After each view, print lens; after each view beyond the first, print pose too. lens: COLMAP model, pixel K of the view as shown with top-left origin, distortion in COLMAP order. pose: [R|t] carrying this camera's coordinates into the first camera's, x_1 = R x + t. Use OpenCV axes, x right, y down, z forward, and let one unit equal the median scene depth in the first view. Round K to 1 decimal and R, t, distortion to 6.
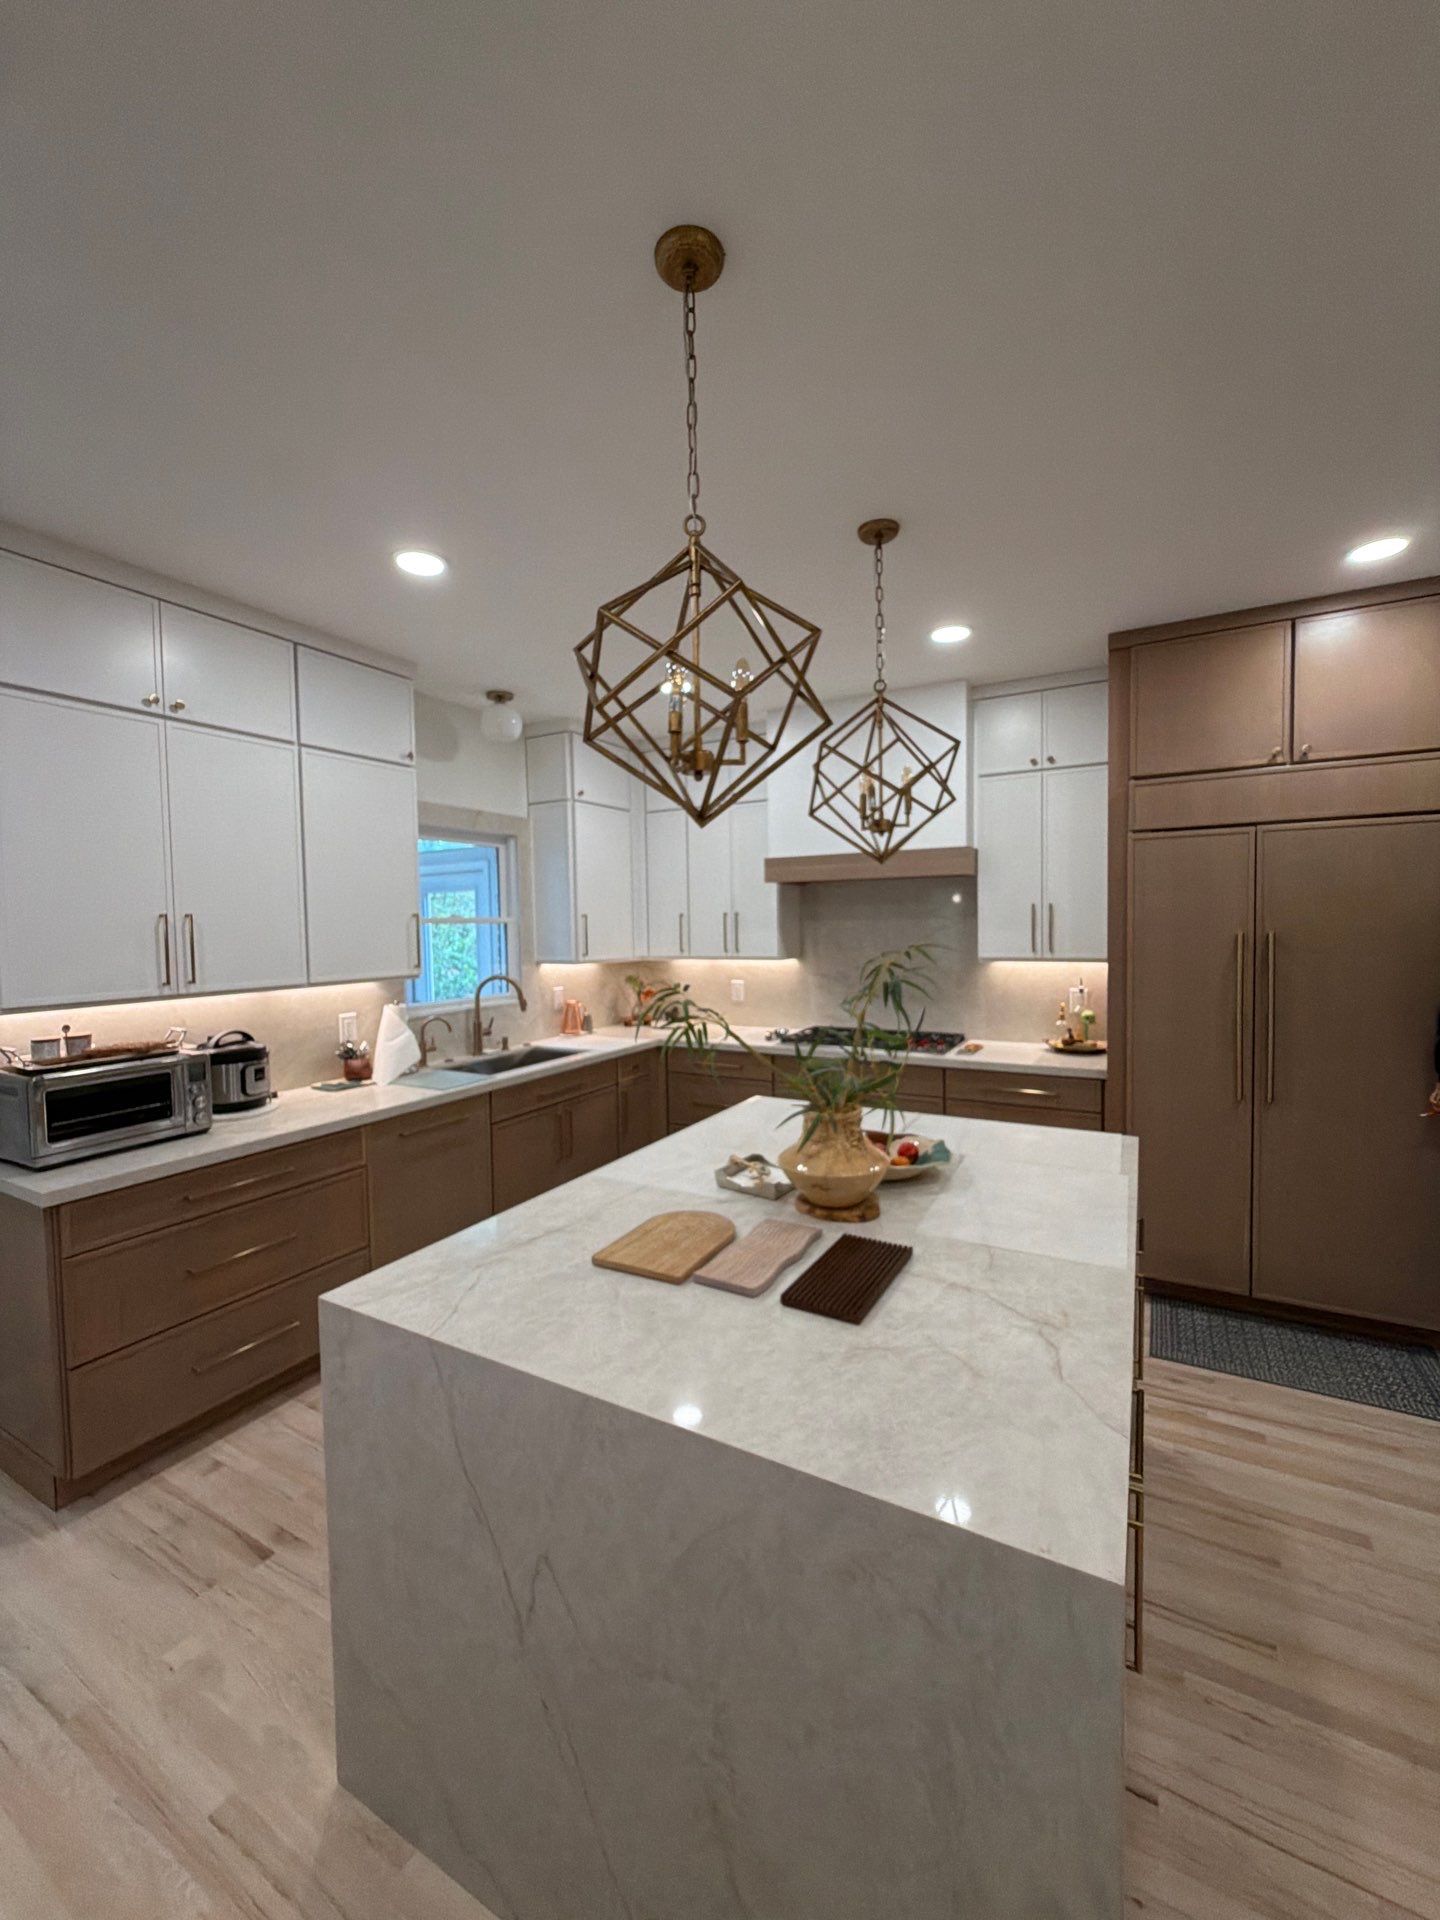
lens RADIAL K [[783.0, 0, 724.2], [0, 783.0, 955.5], [0, 0, 1]] dist [0.000380, 0.010223]
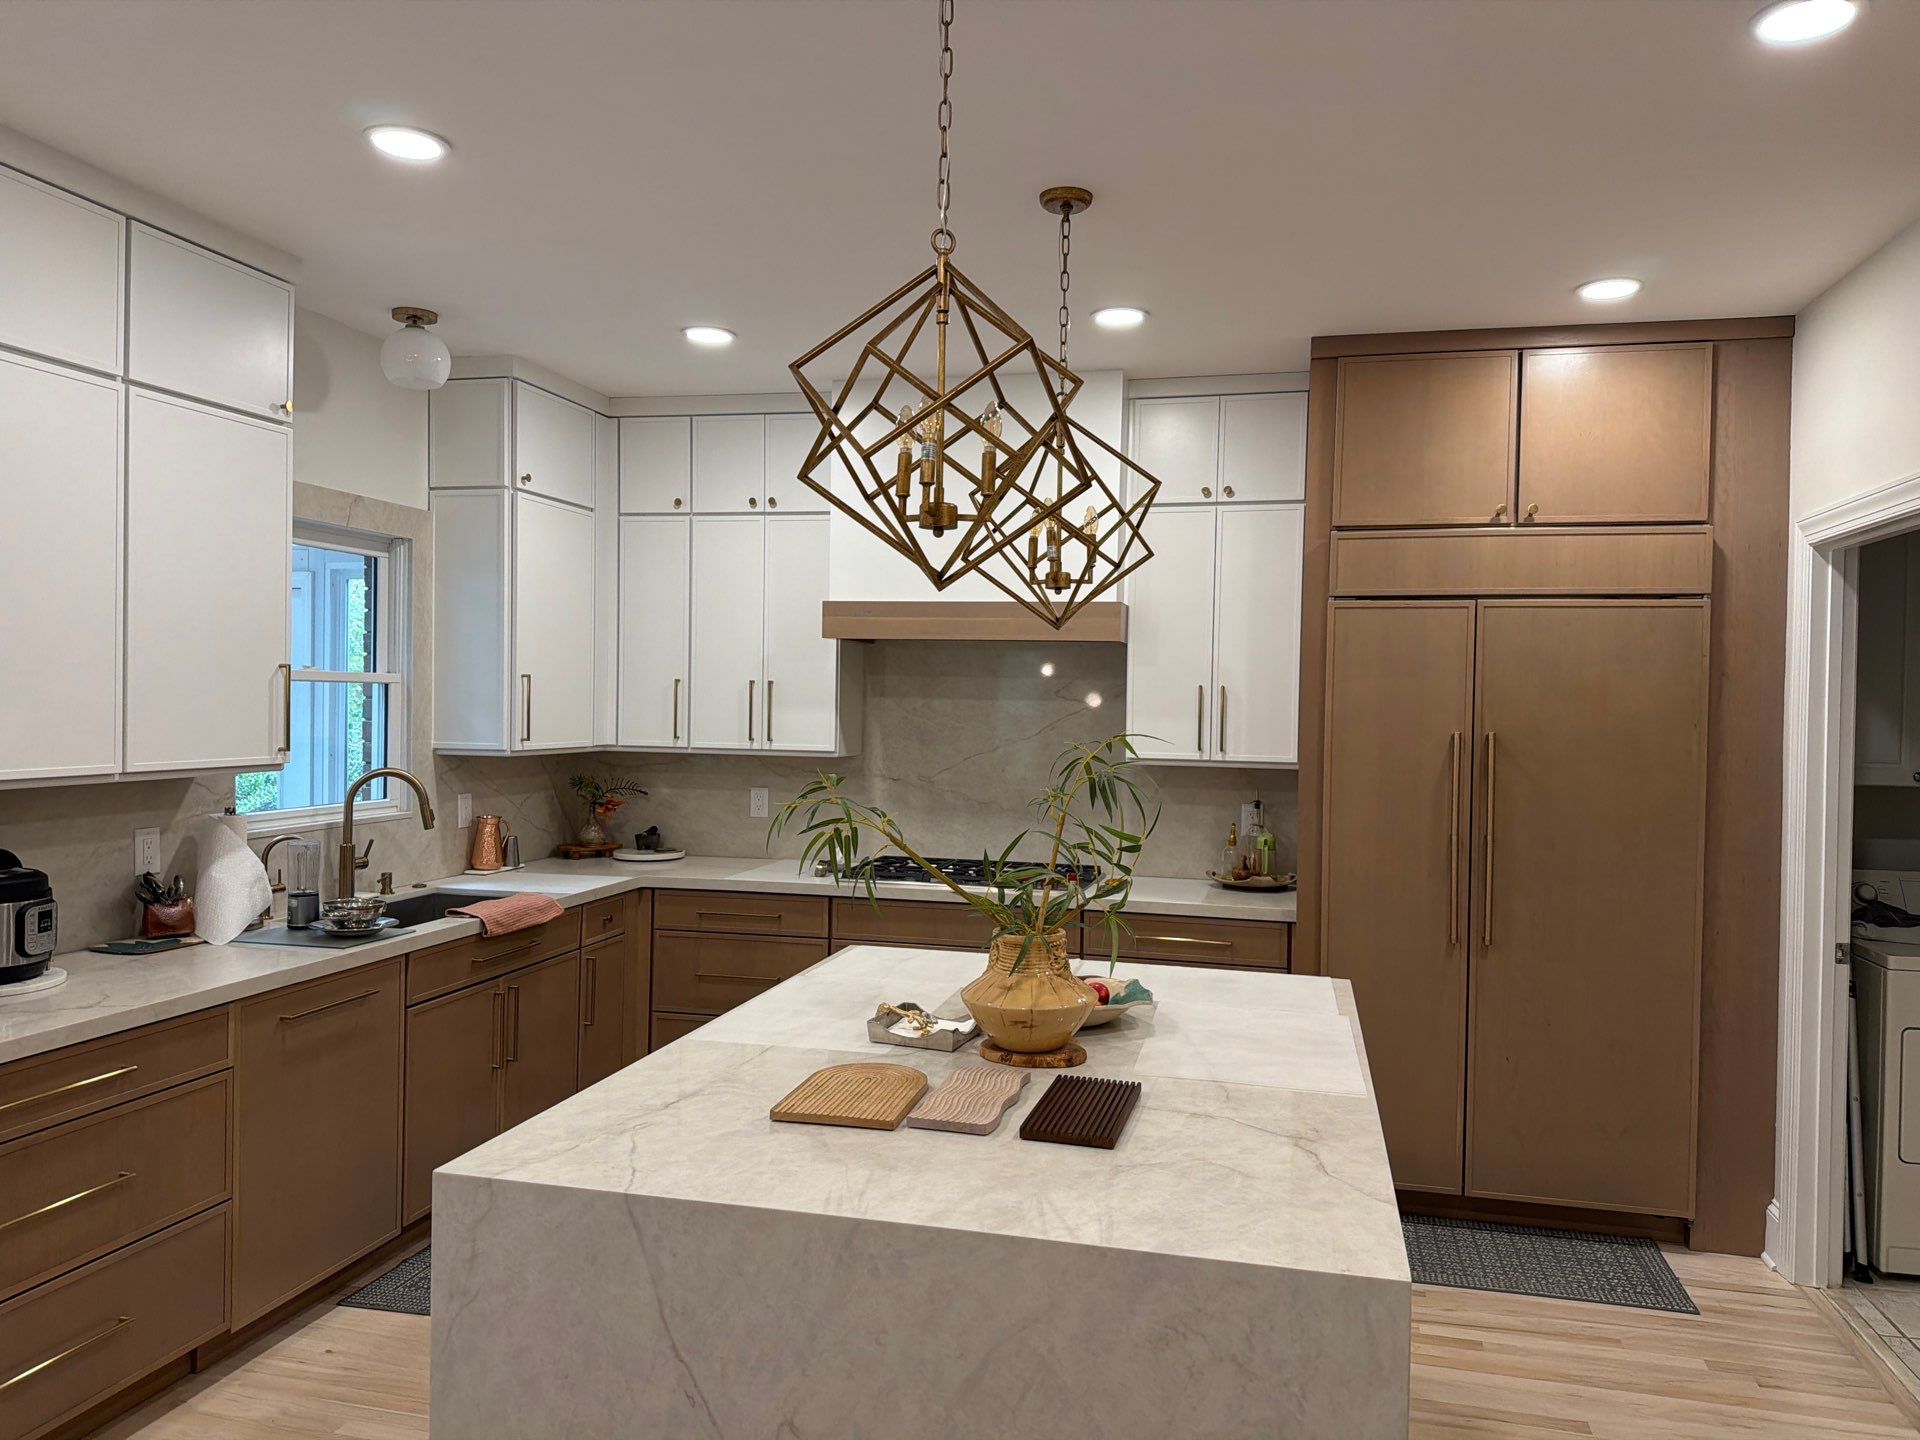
lens RADIAL K [[1361.6, 0, 986.1], [0, 1361.6, 727.3], [0, 0, 1]] dist [0.127282, -0.140470]
pose [[0.962425, 0.028565, 0.270041, -0.231930], [-0.022932, 0.999449, -0.023995, 0.014075], [-0.270578, 0.016901, 0.962550, -0.281961]]
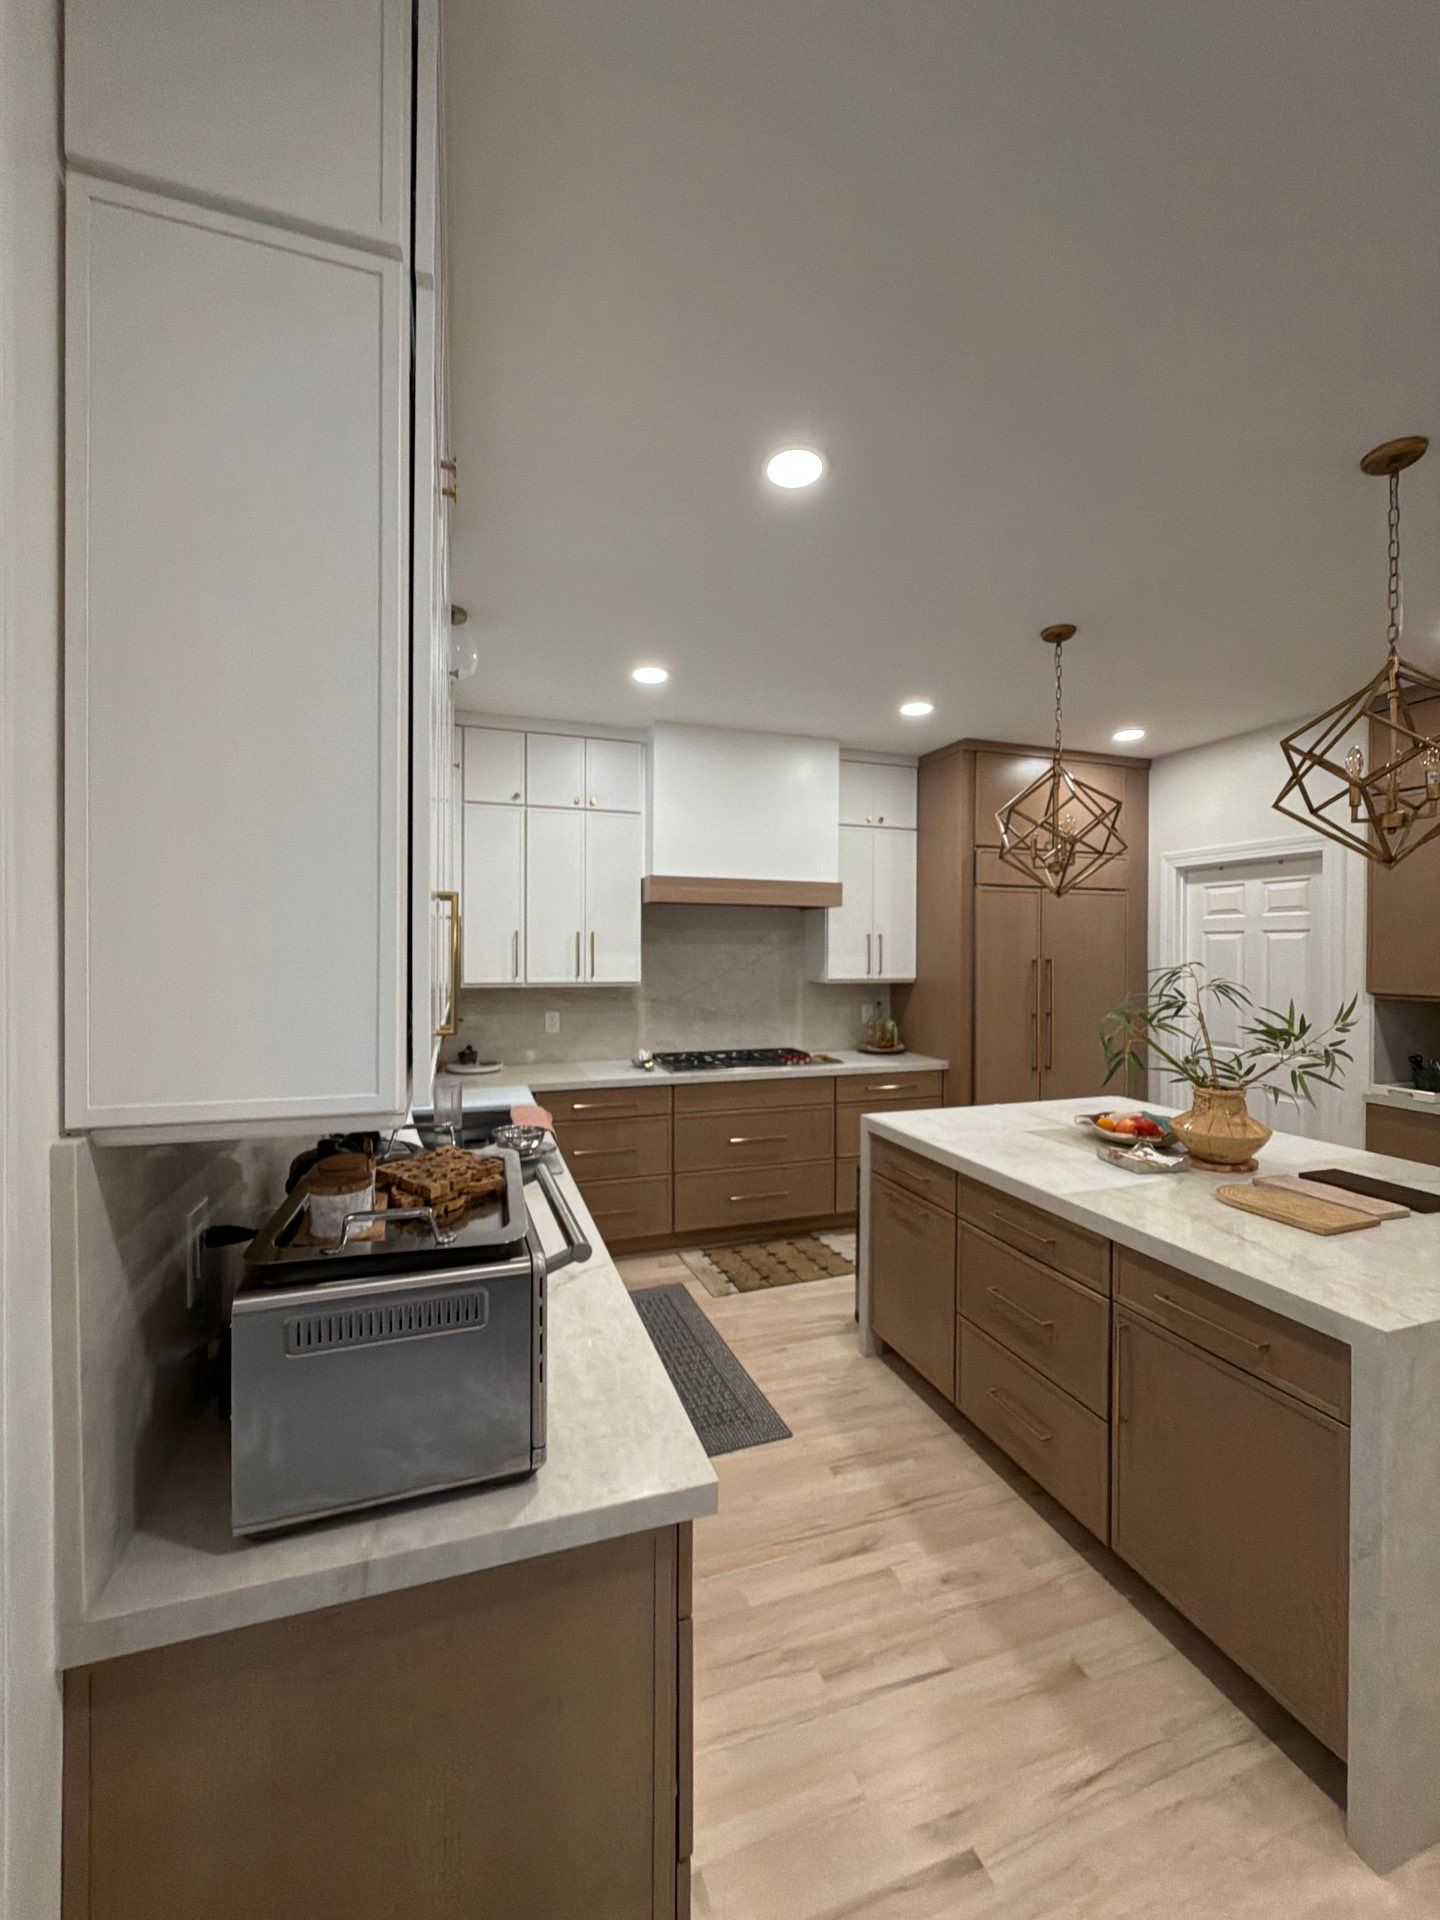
lens RADIAL K [[783.0, 0, 724.2], [0, 783.0, 955.5], [0, 0, 1]] dist [0.000380, 0.010223]
pose [[0.668628, 0.017435, 0.743392, -1.075630], [0.011550, 0.999361, -0.033827, 0.007646], [-0.743507, 0.031205, 0.667999, 0.578521]]
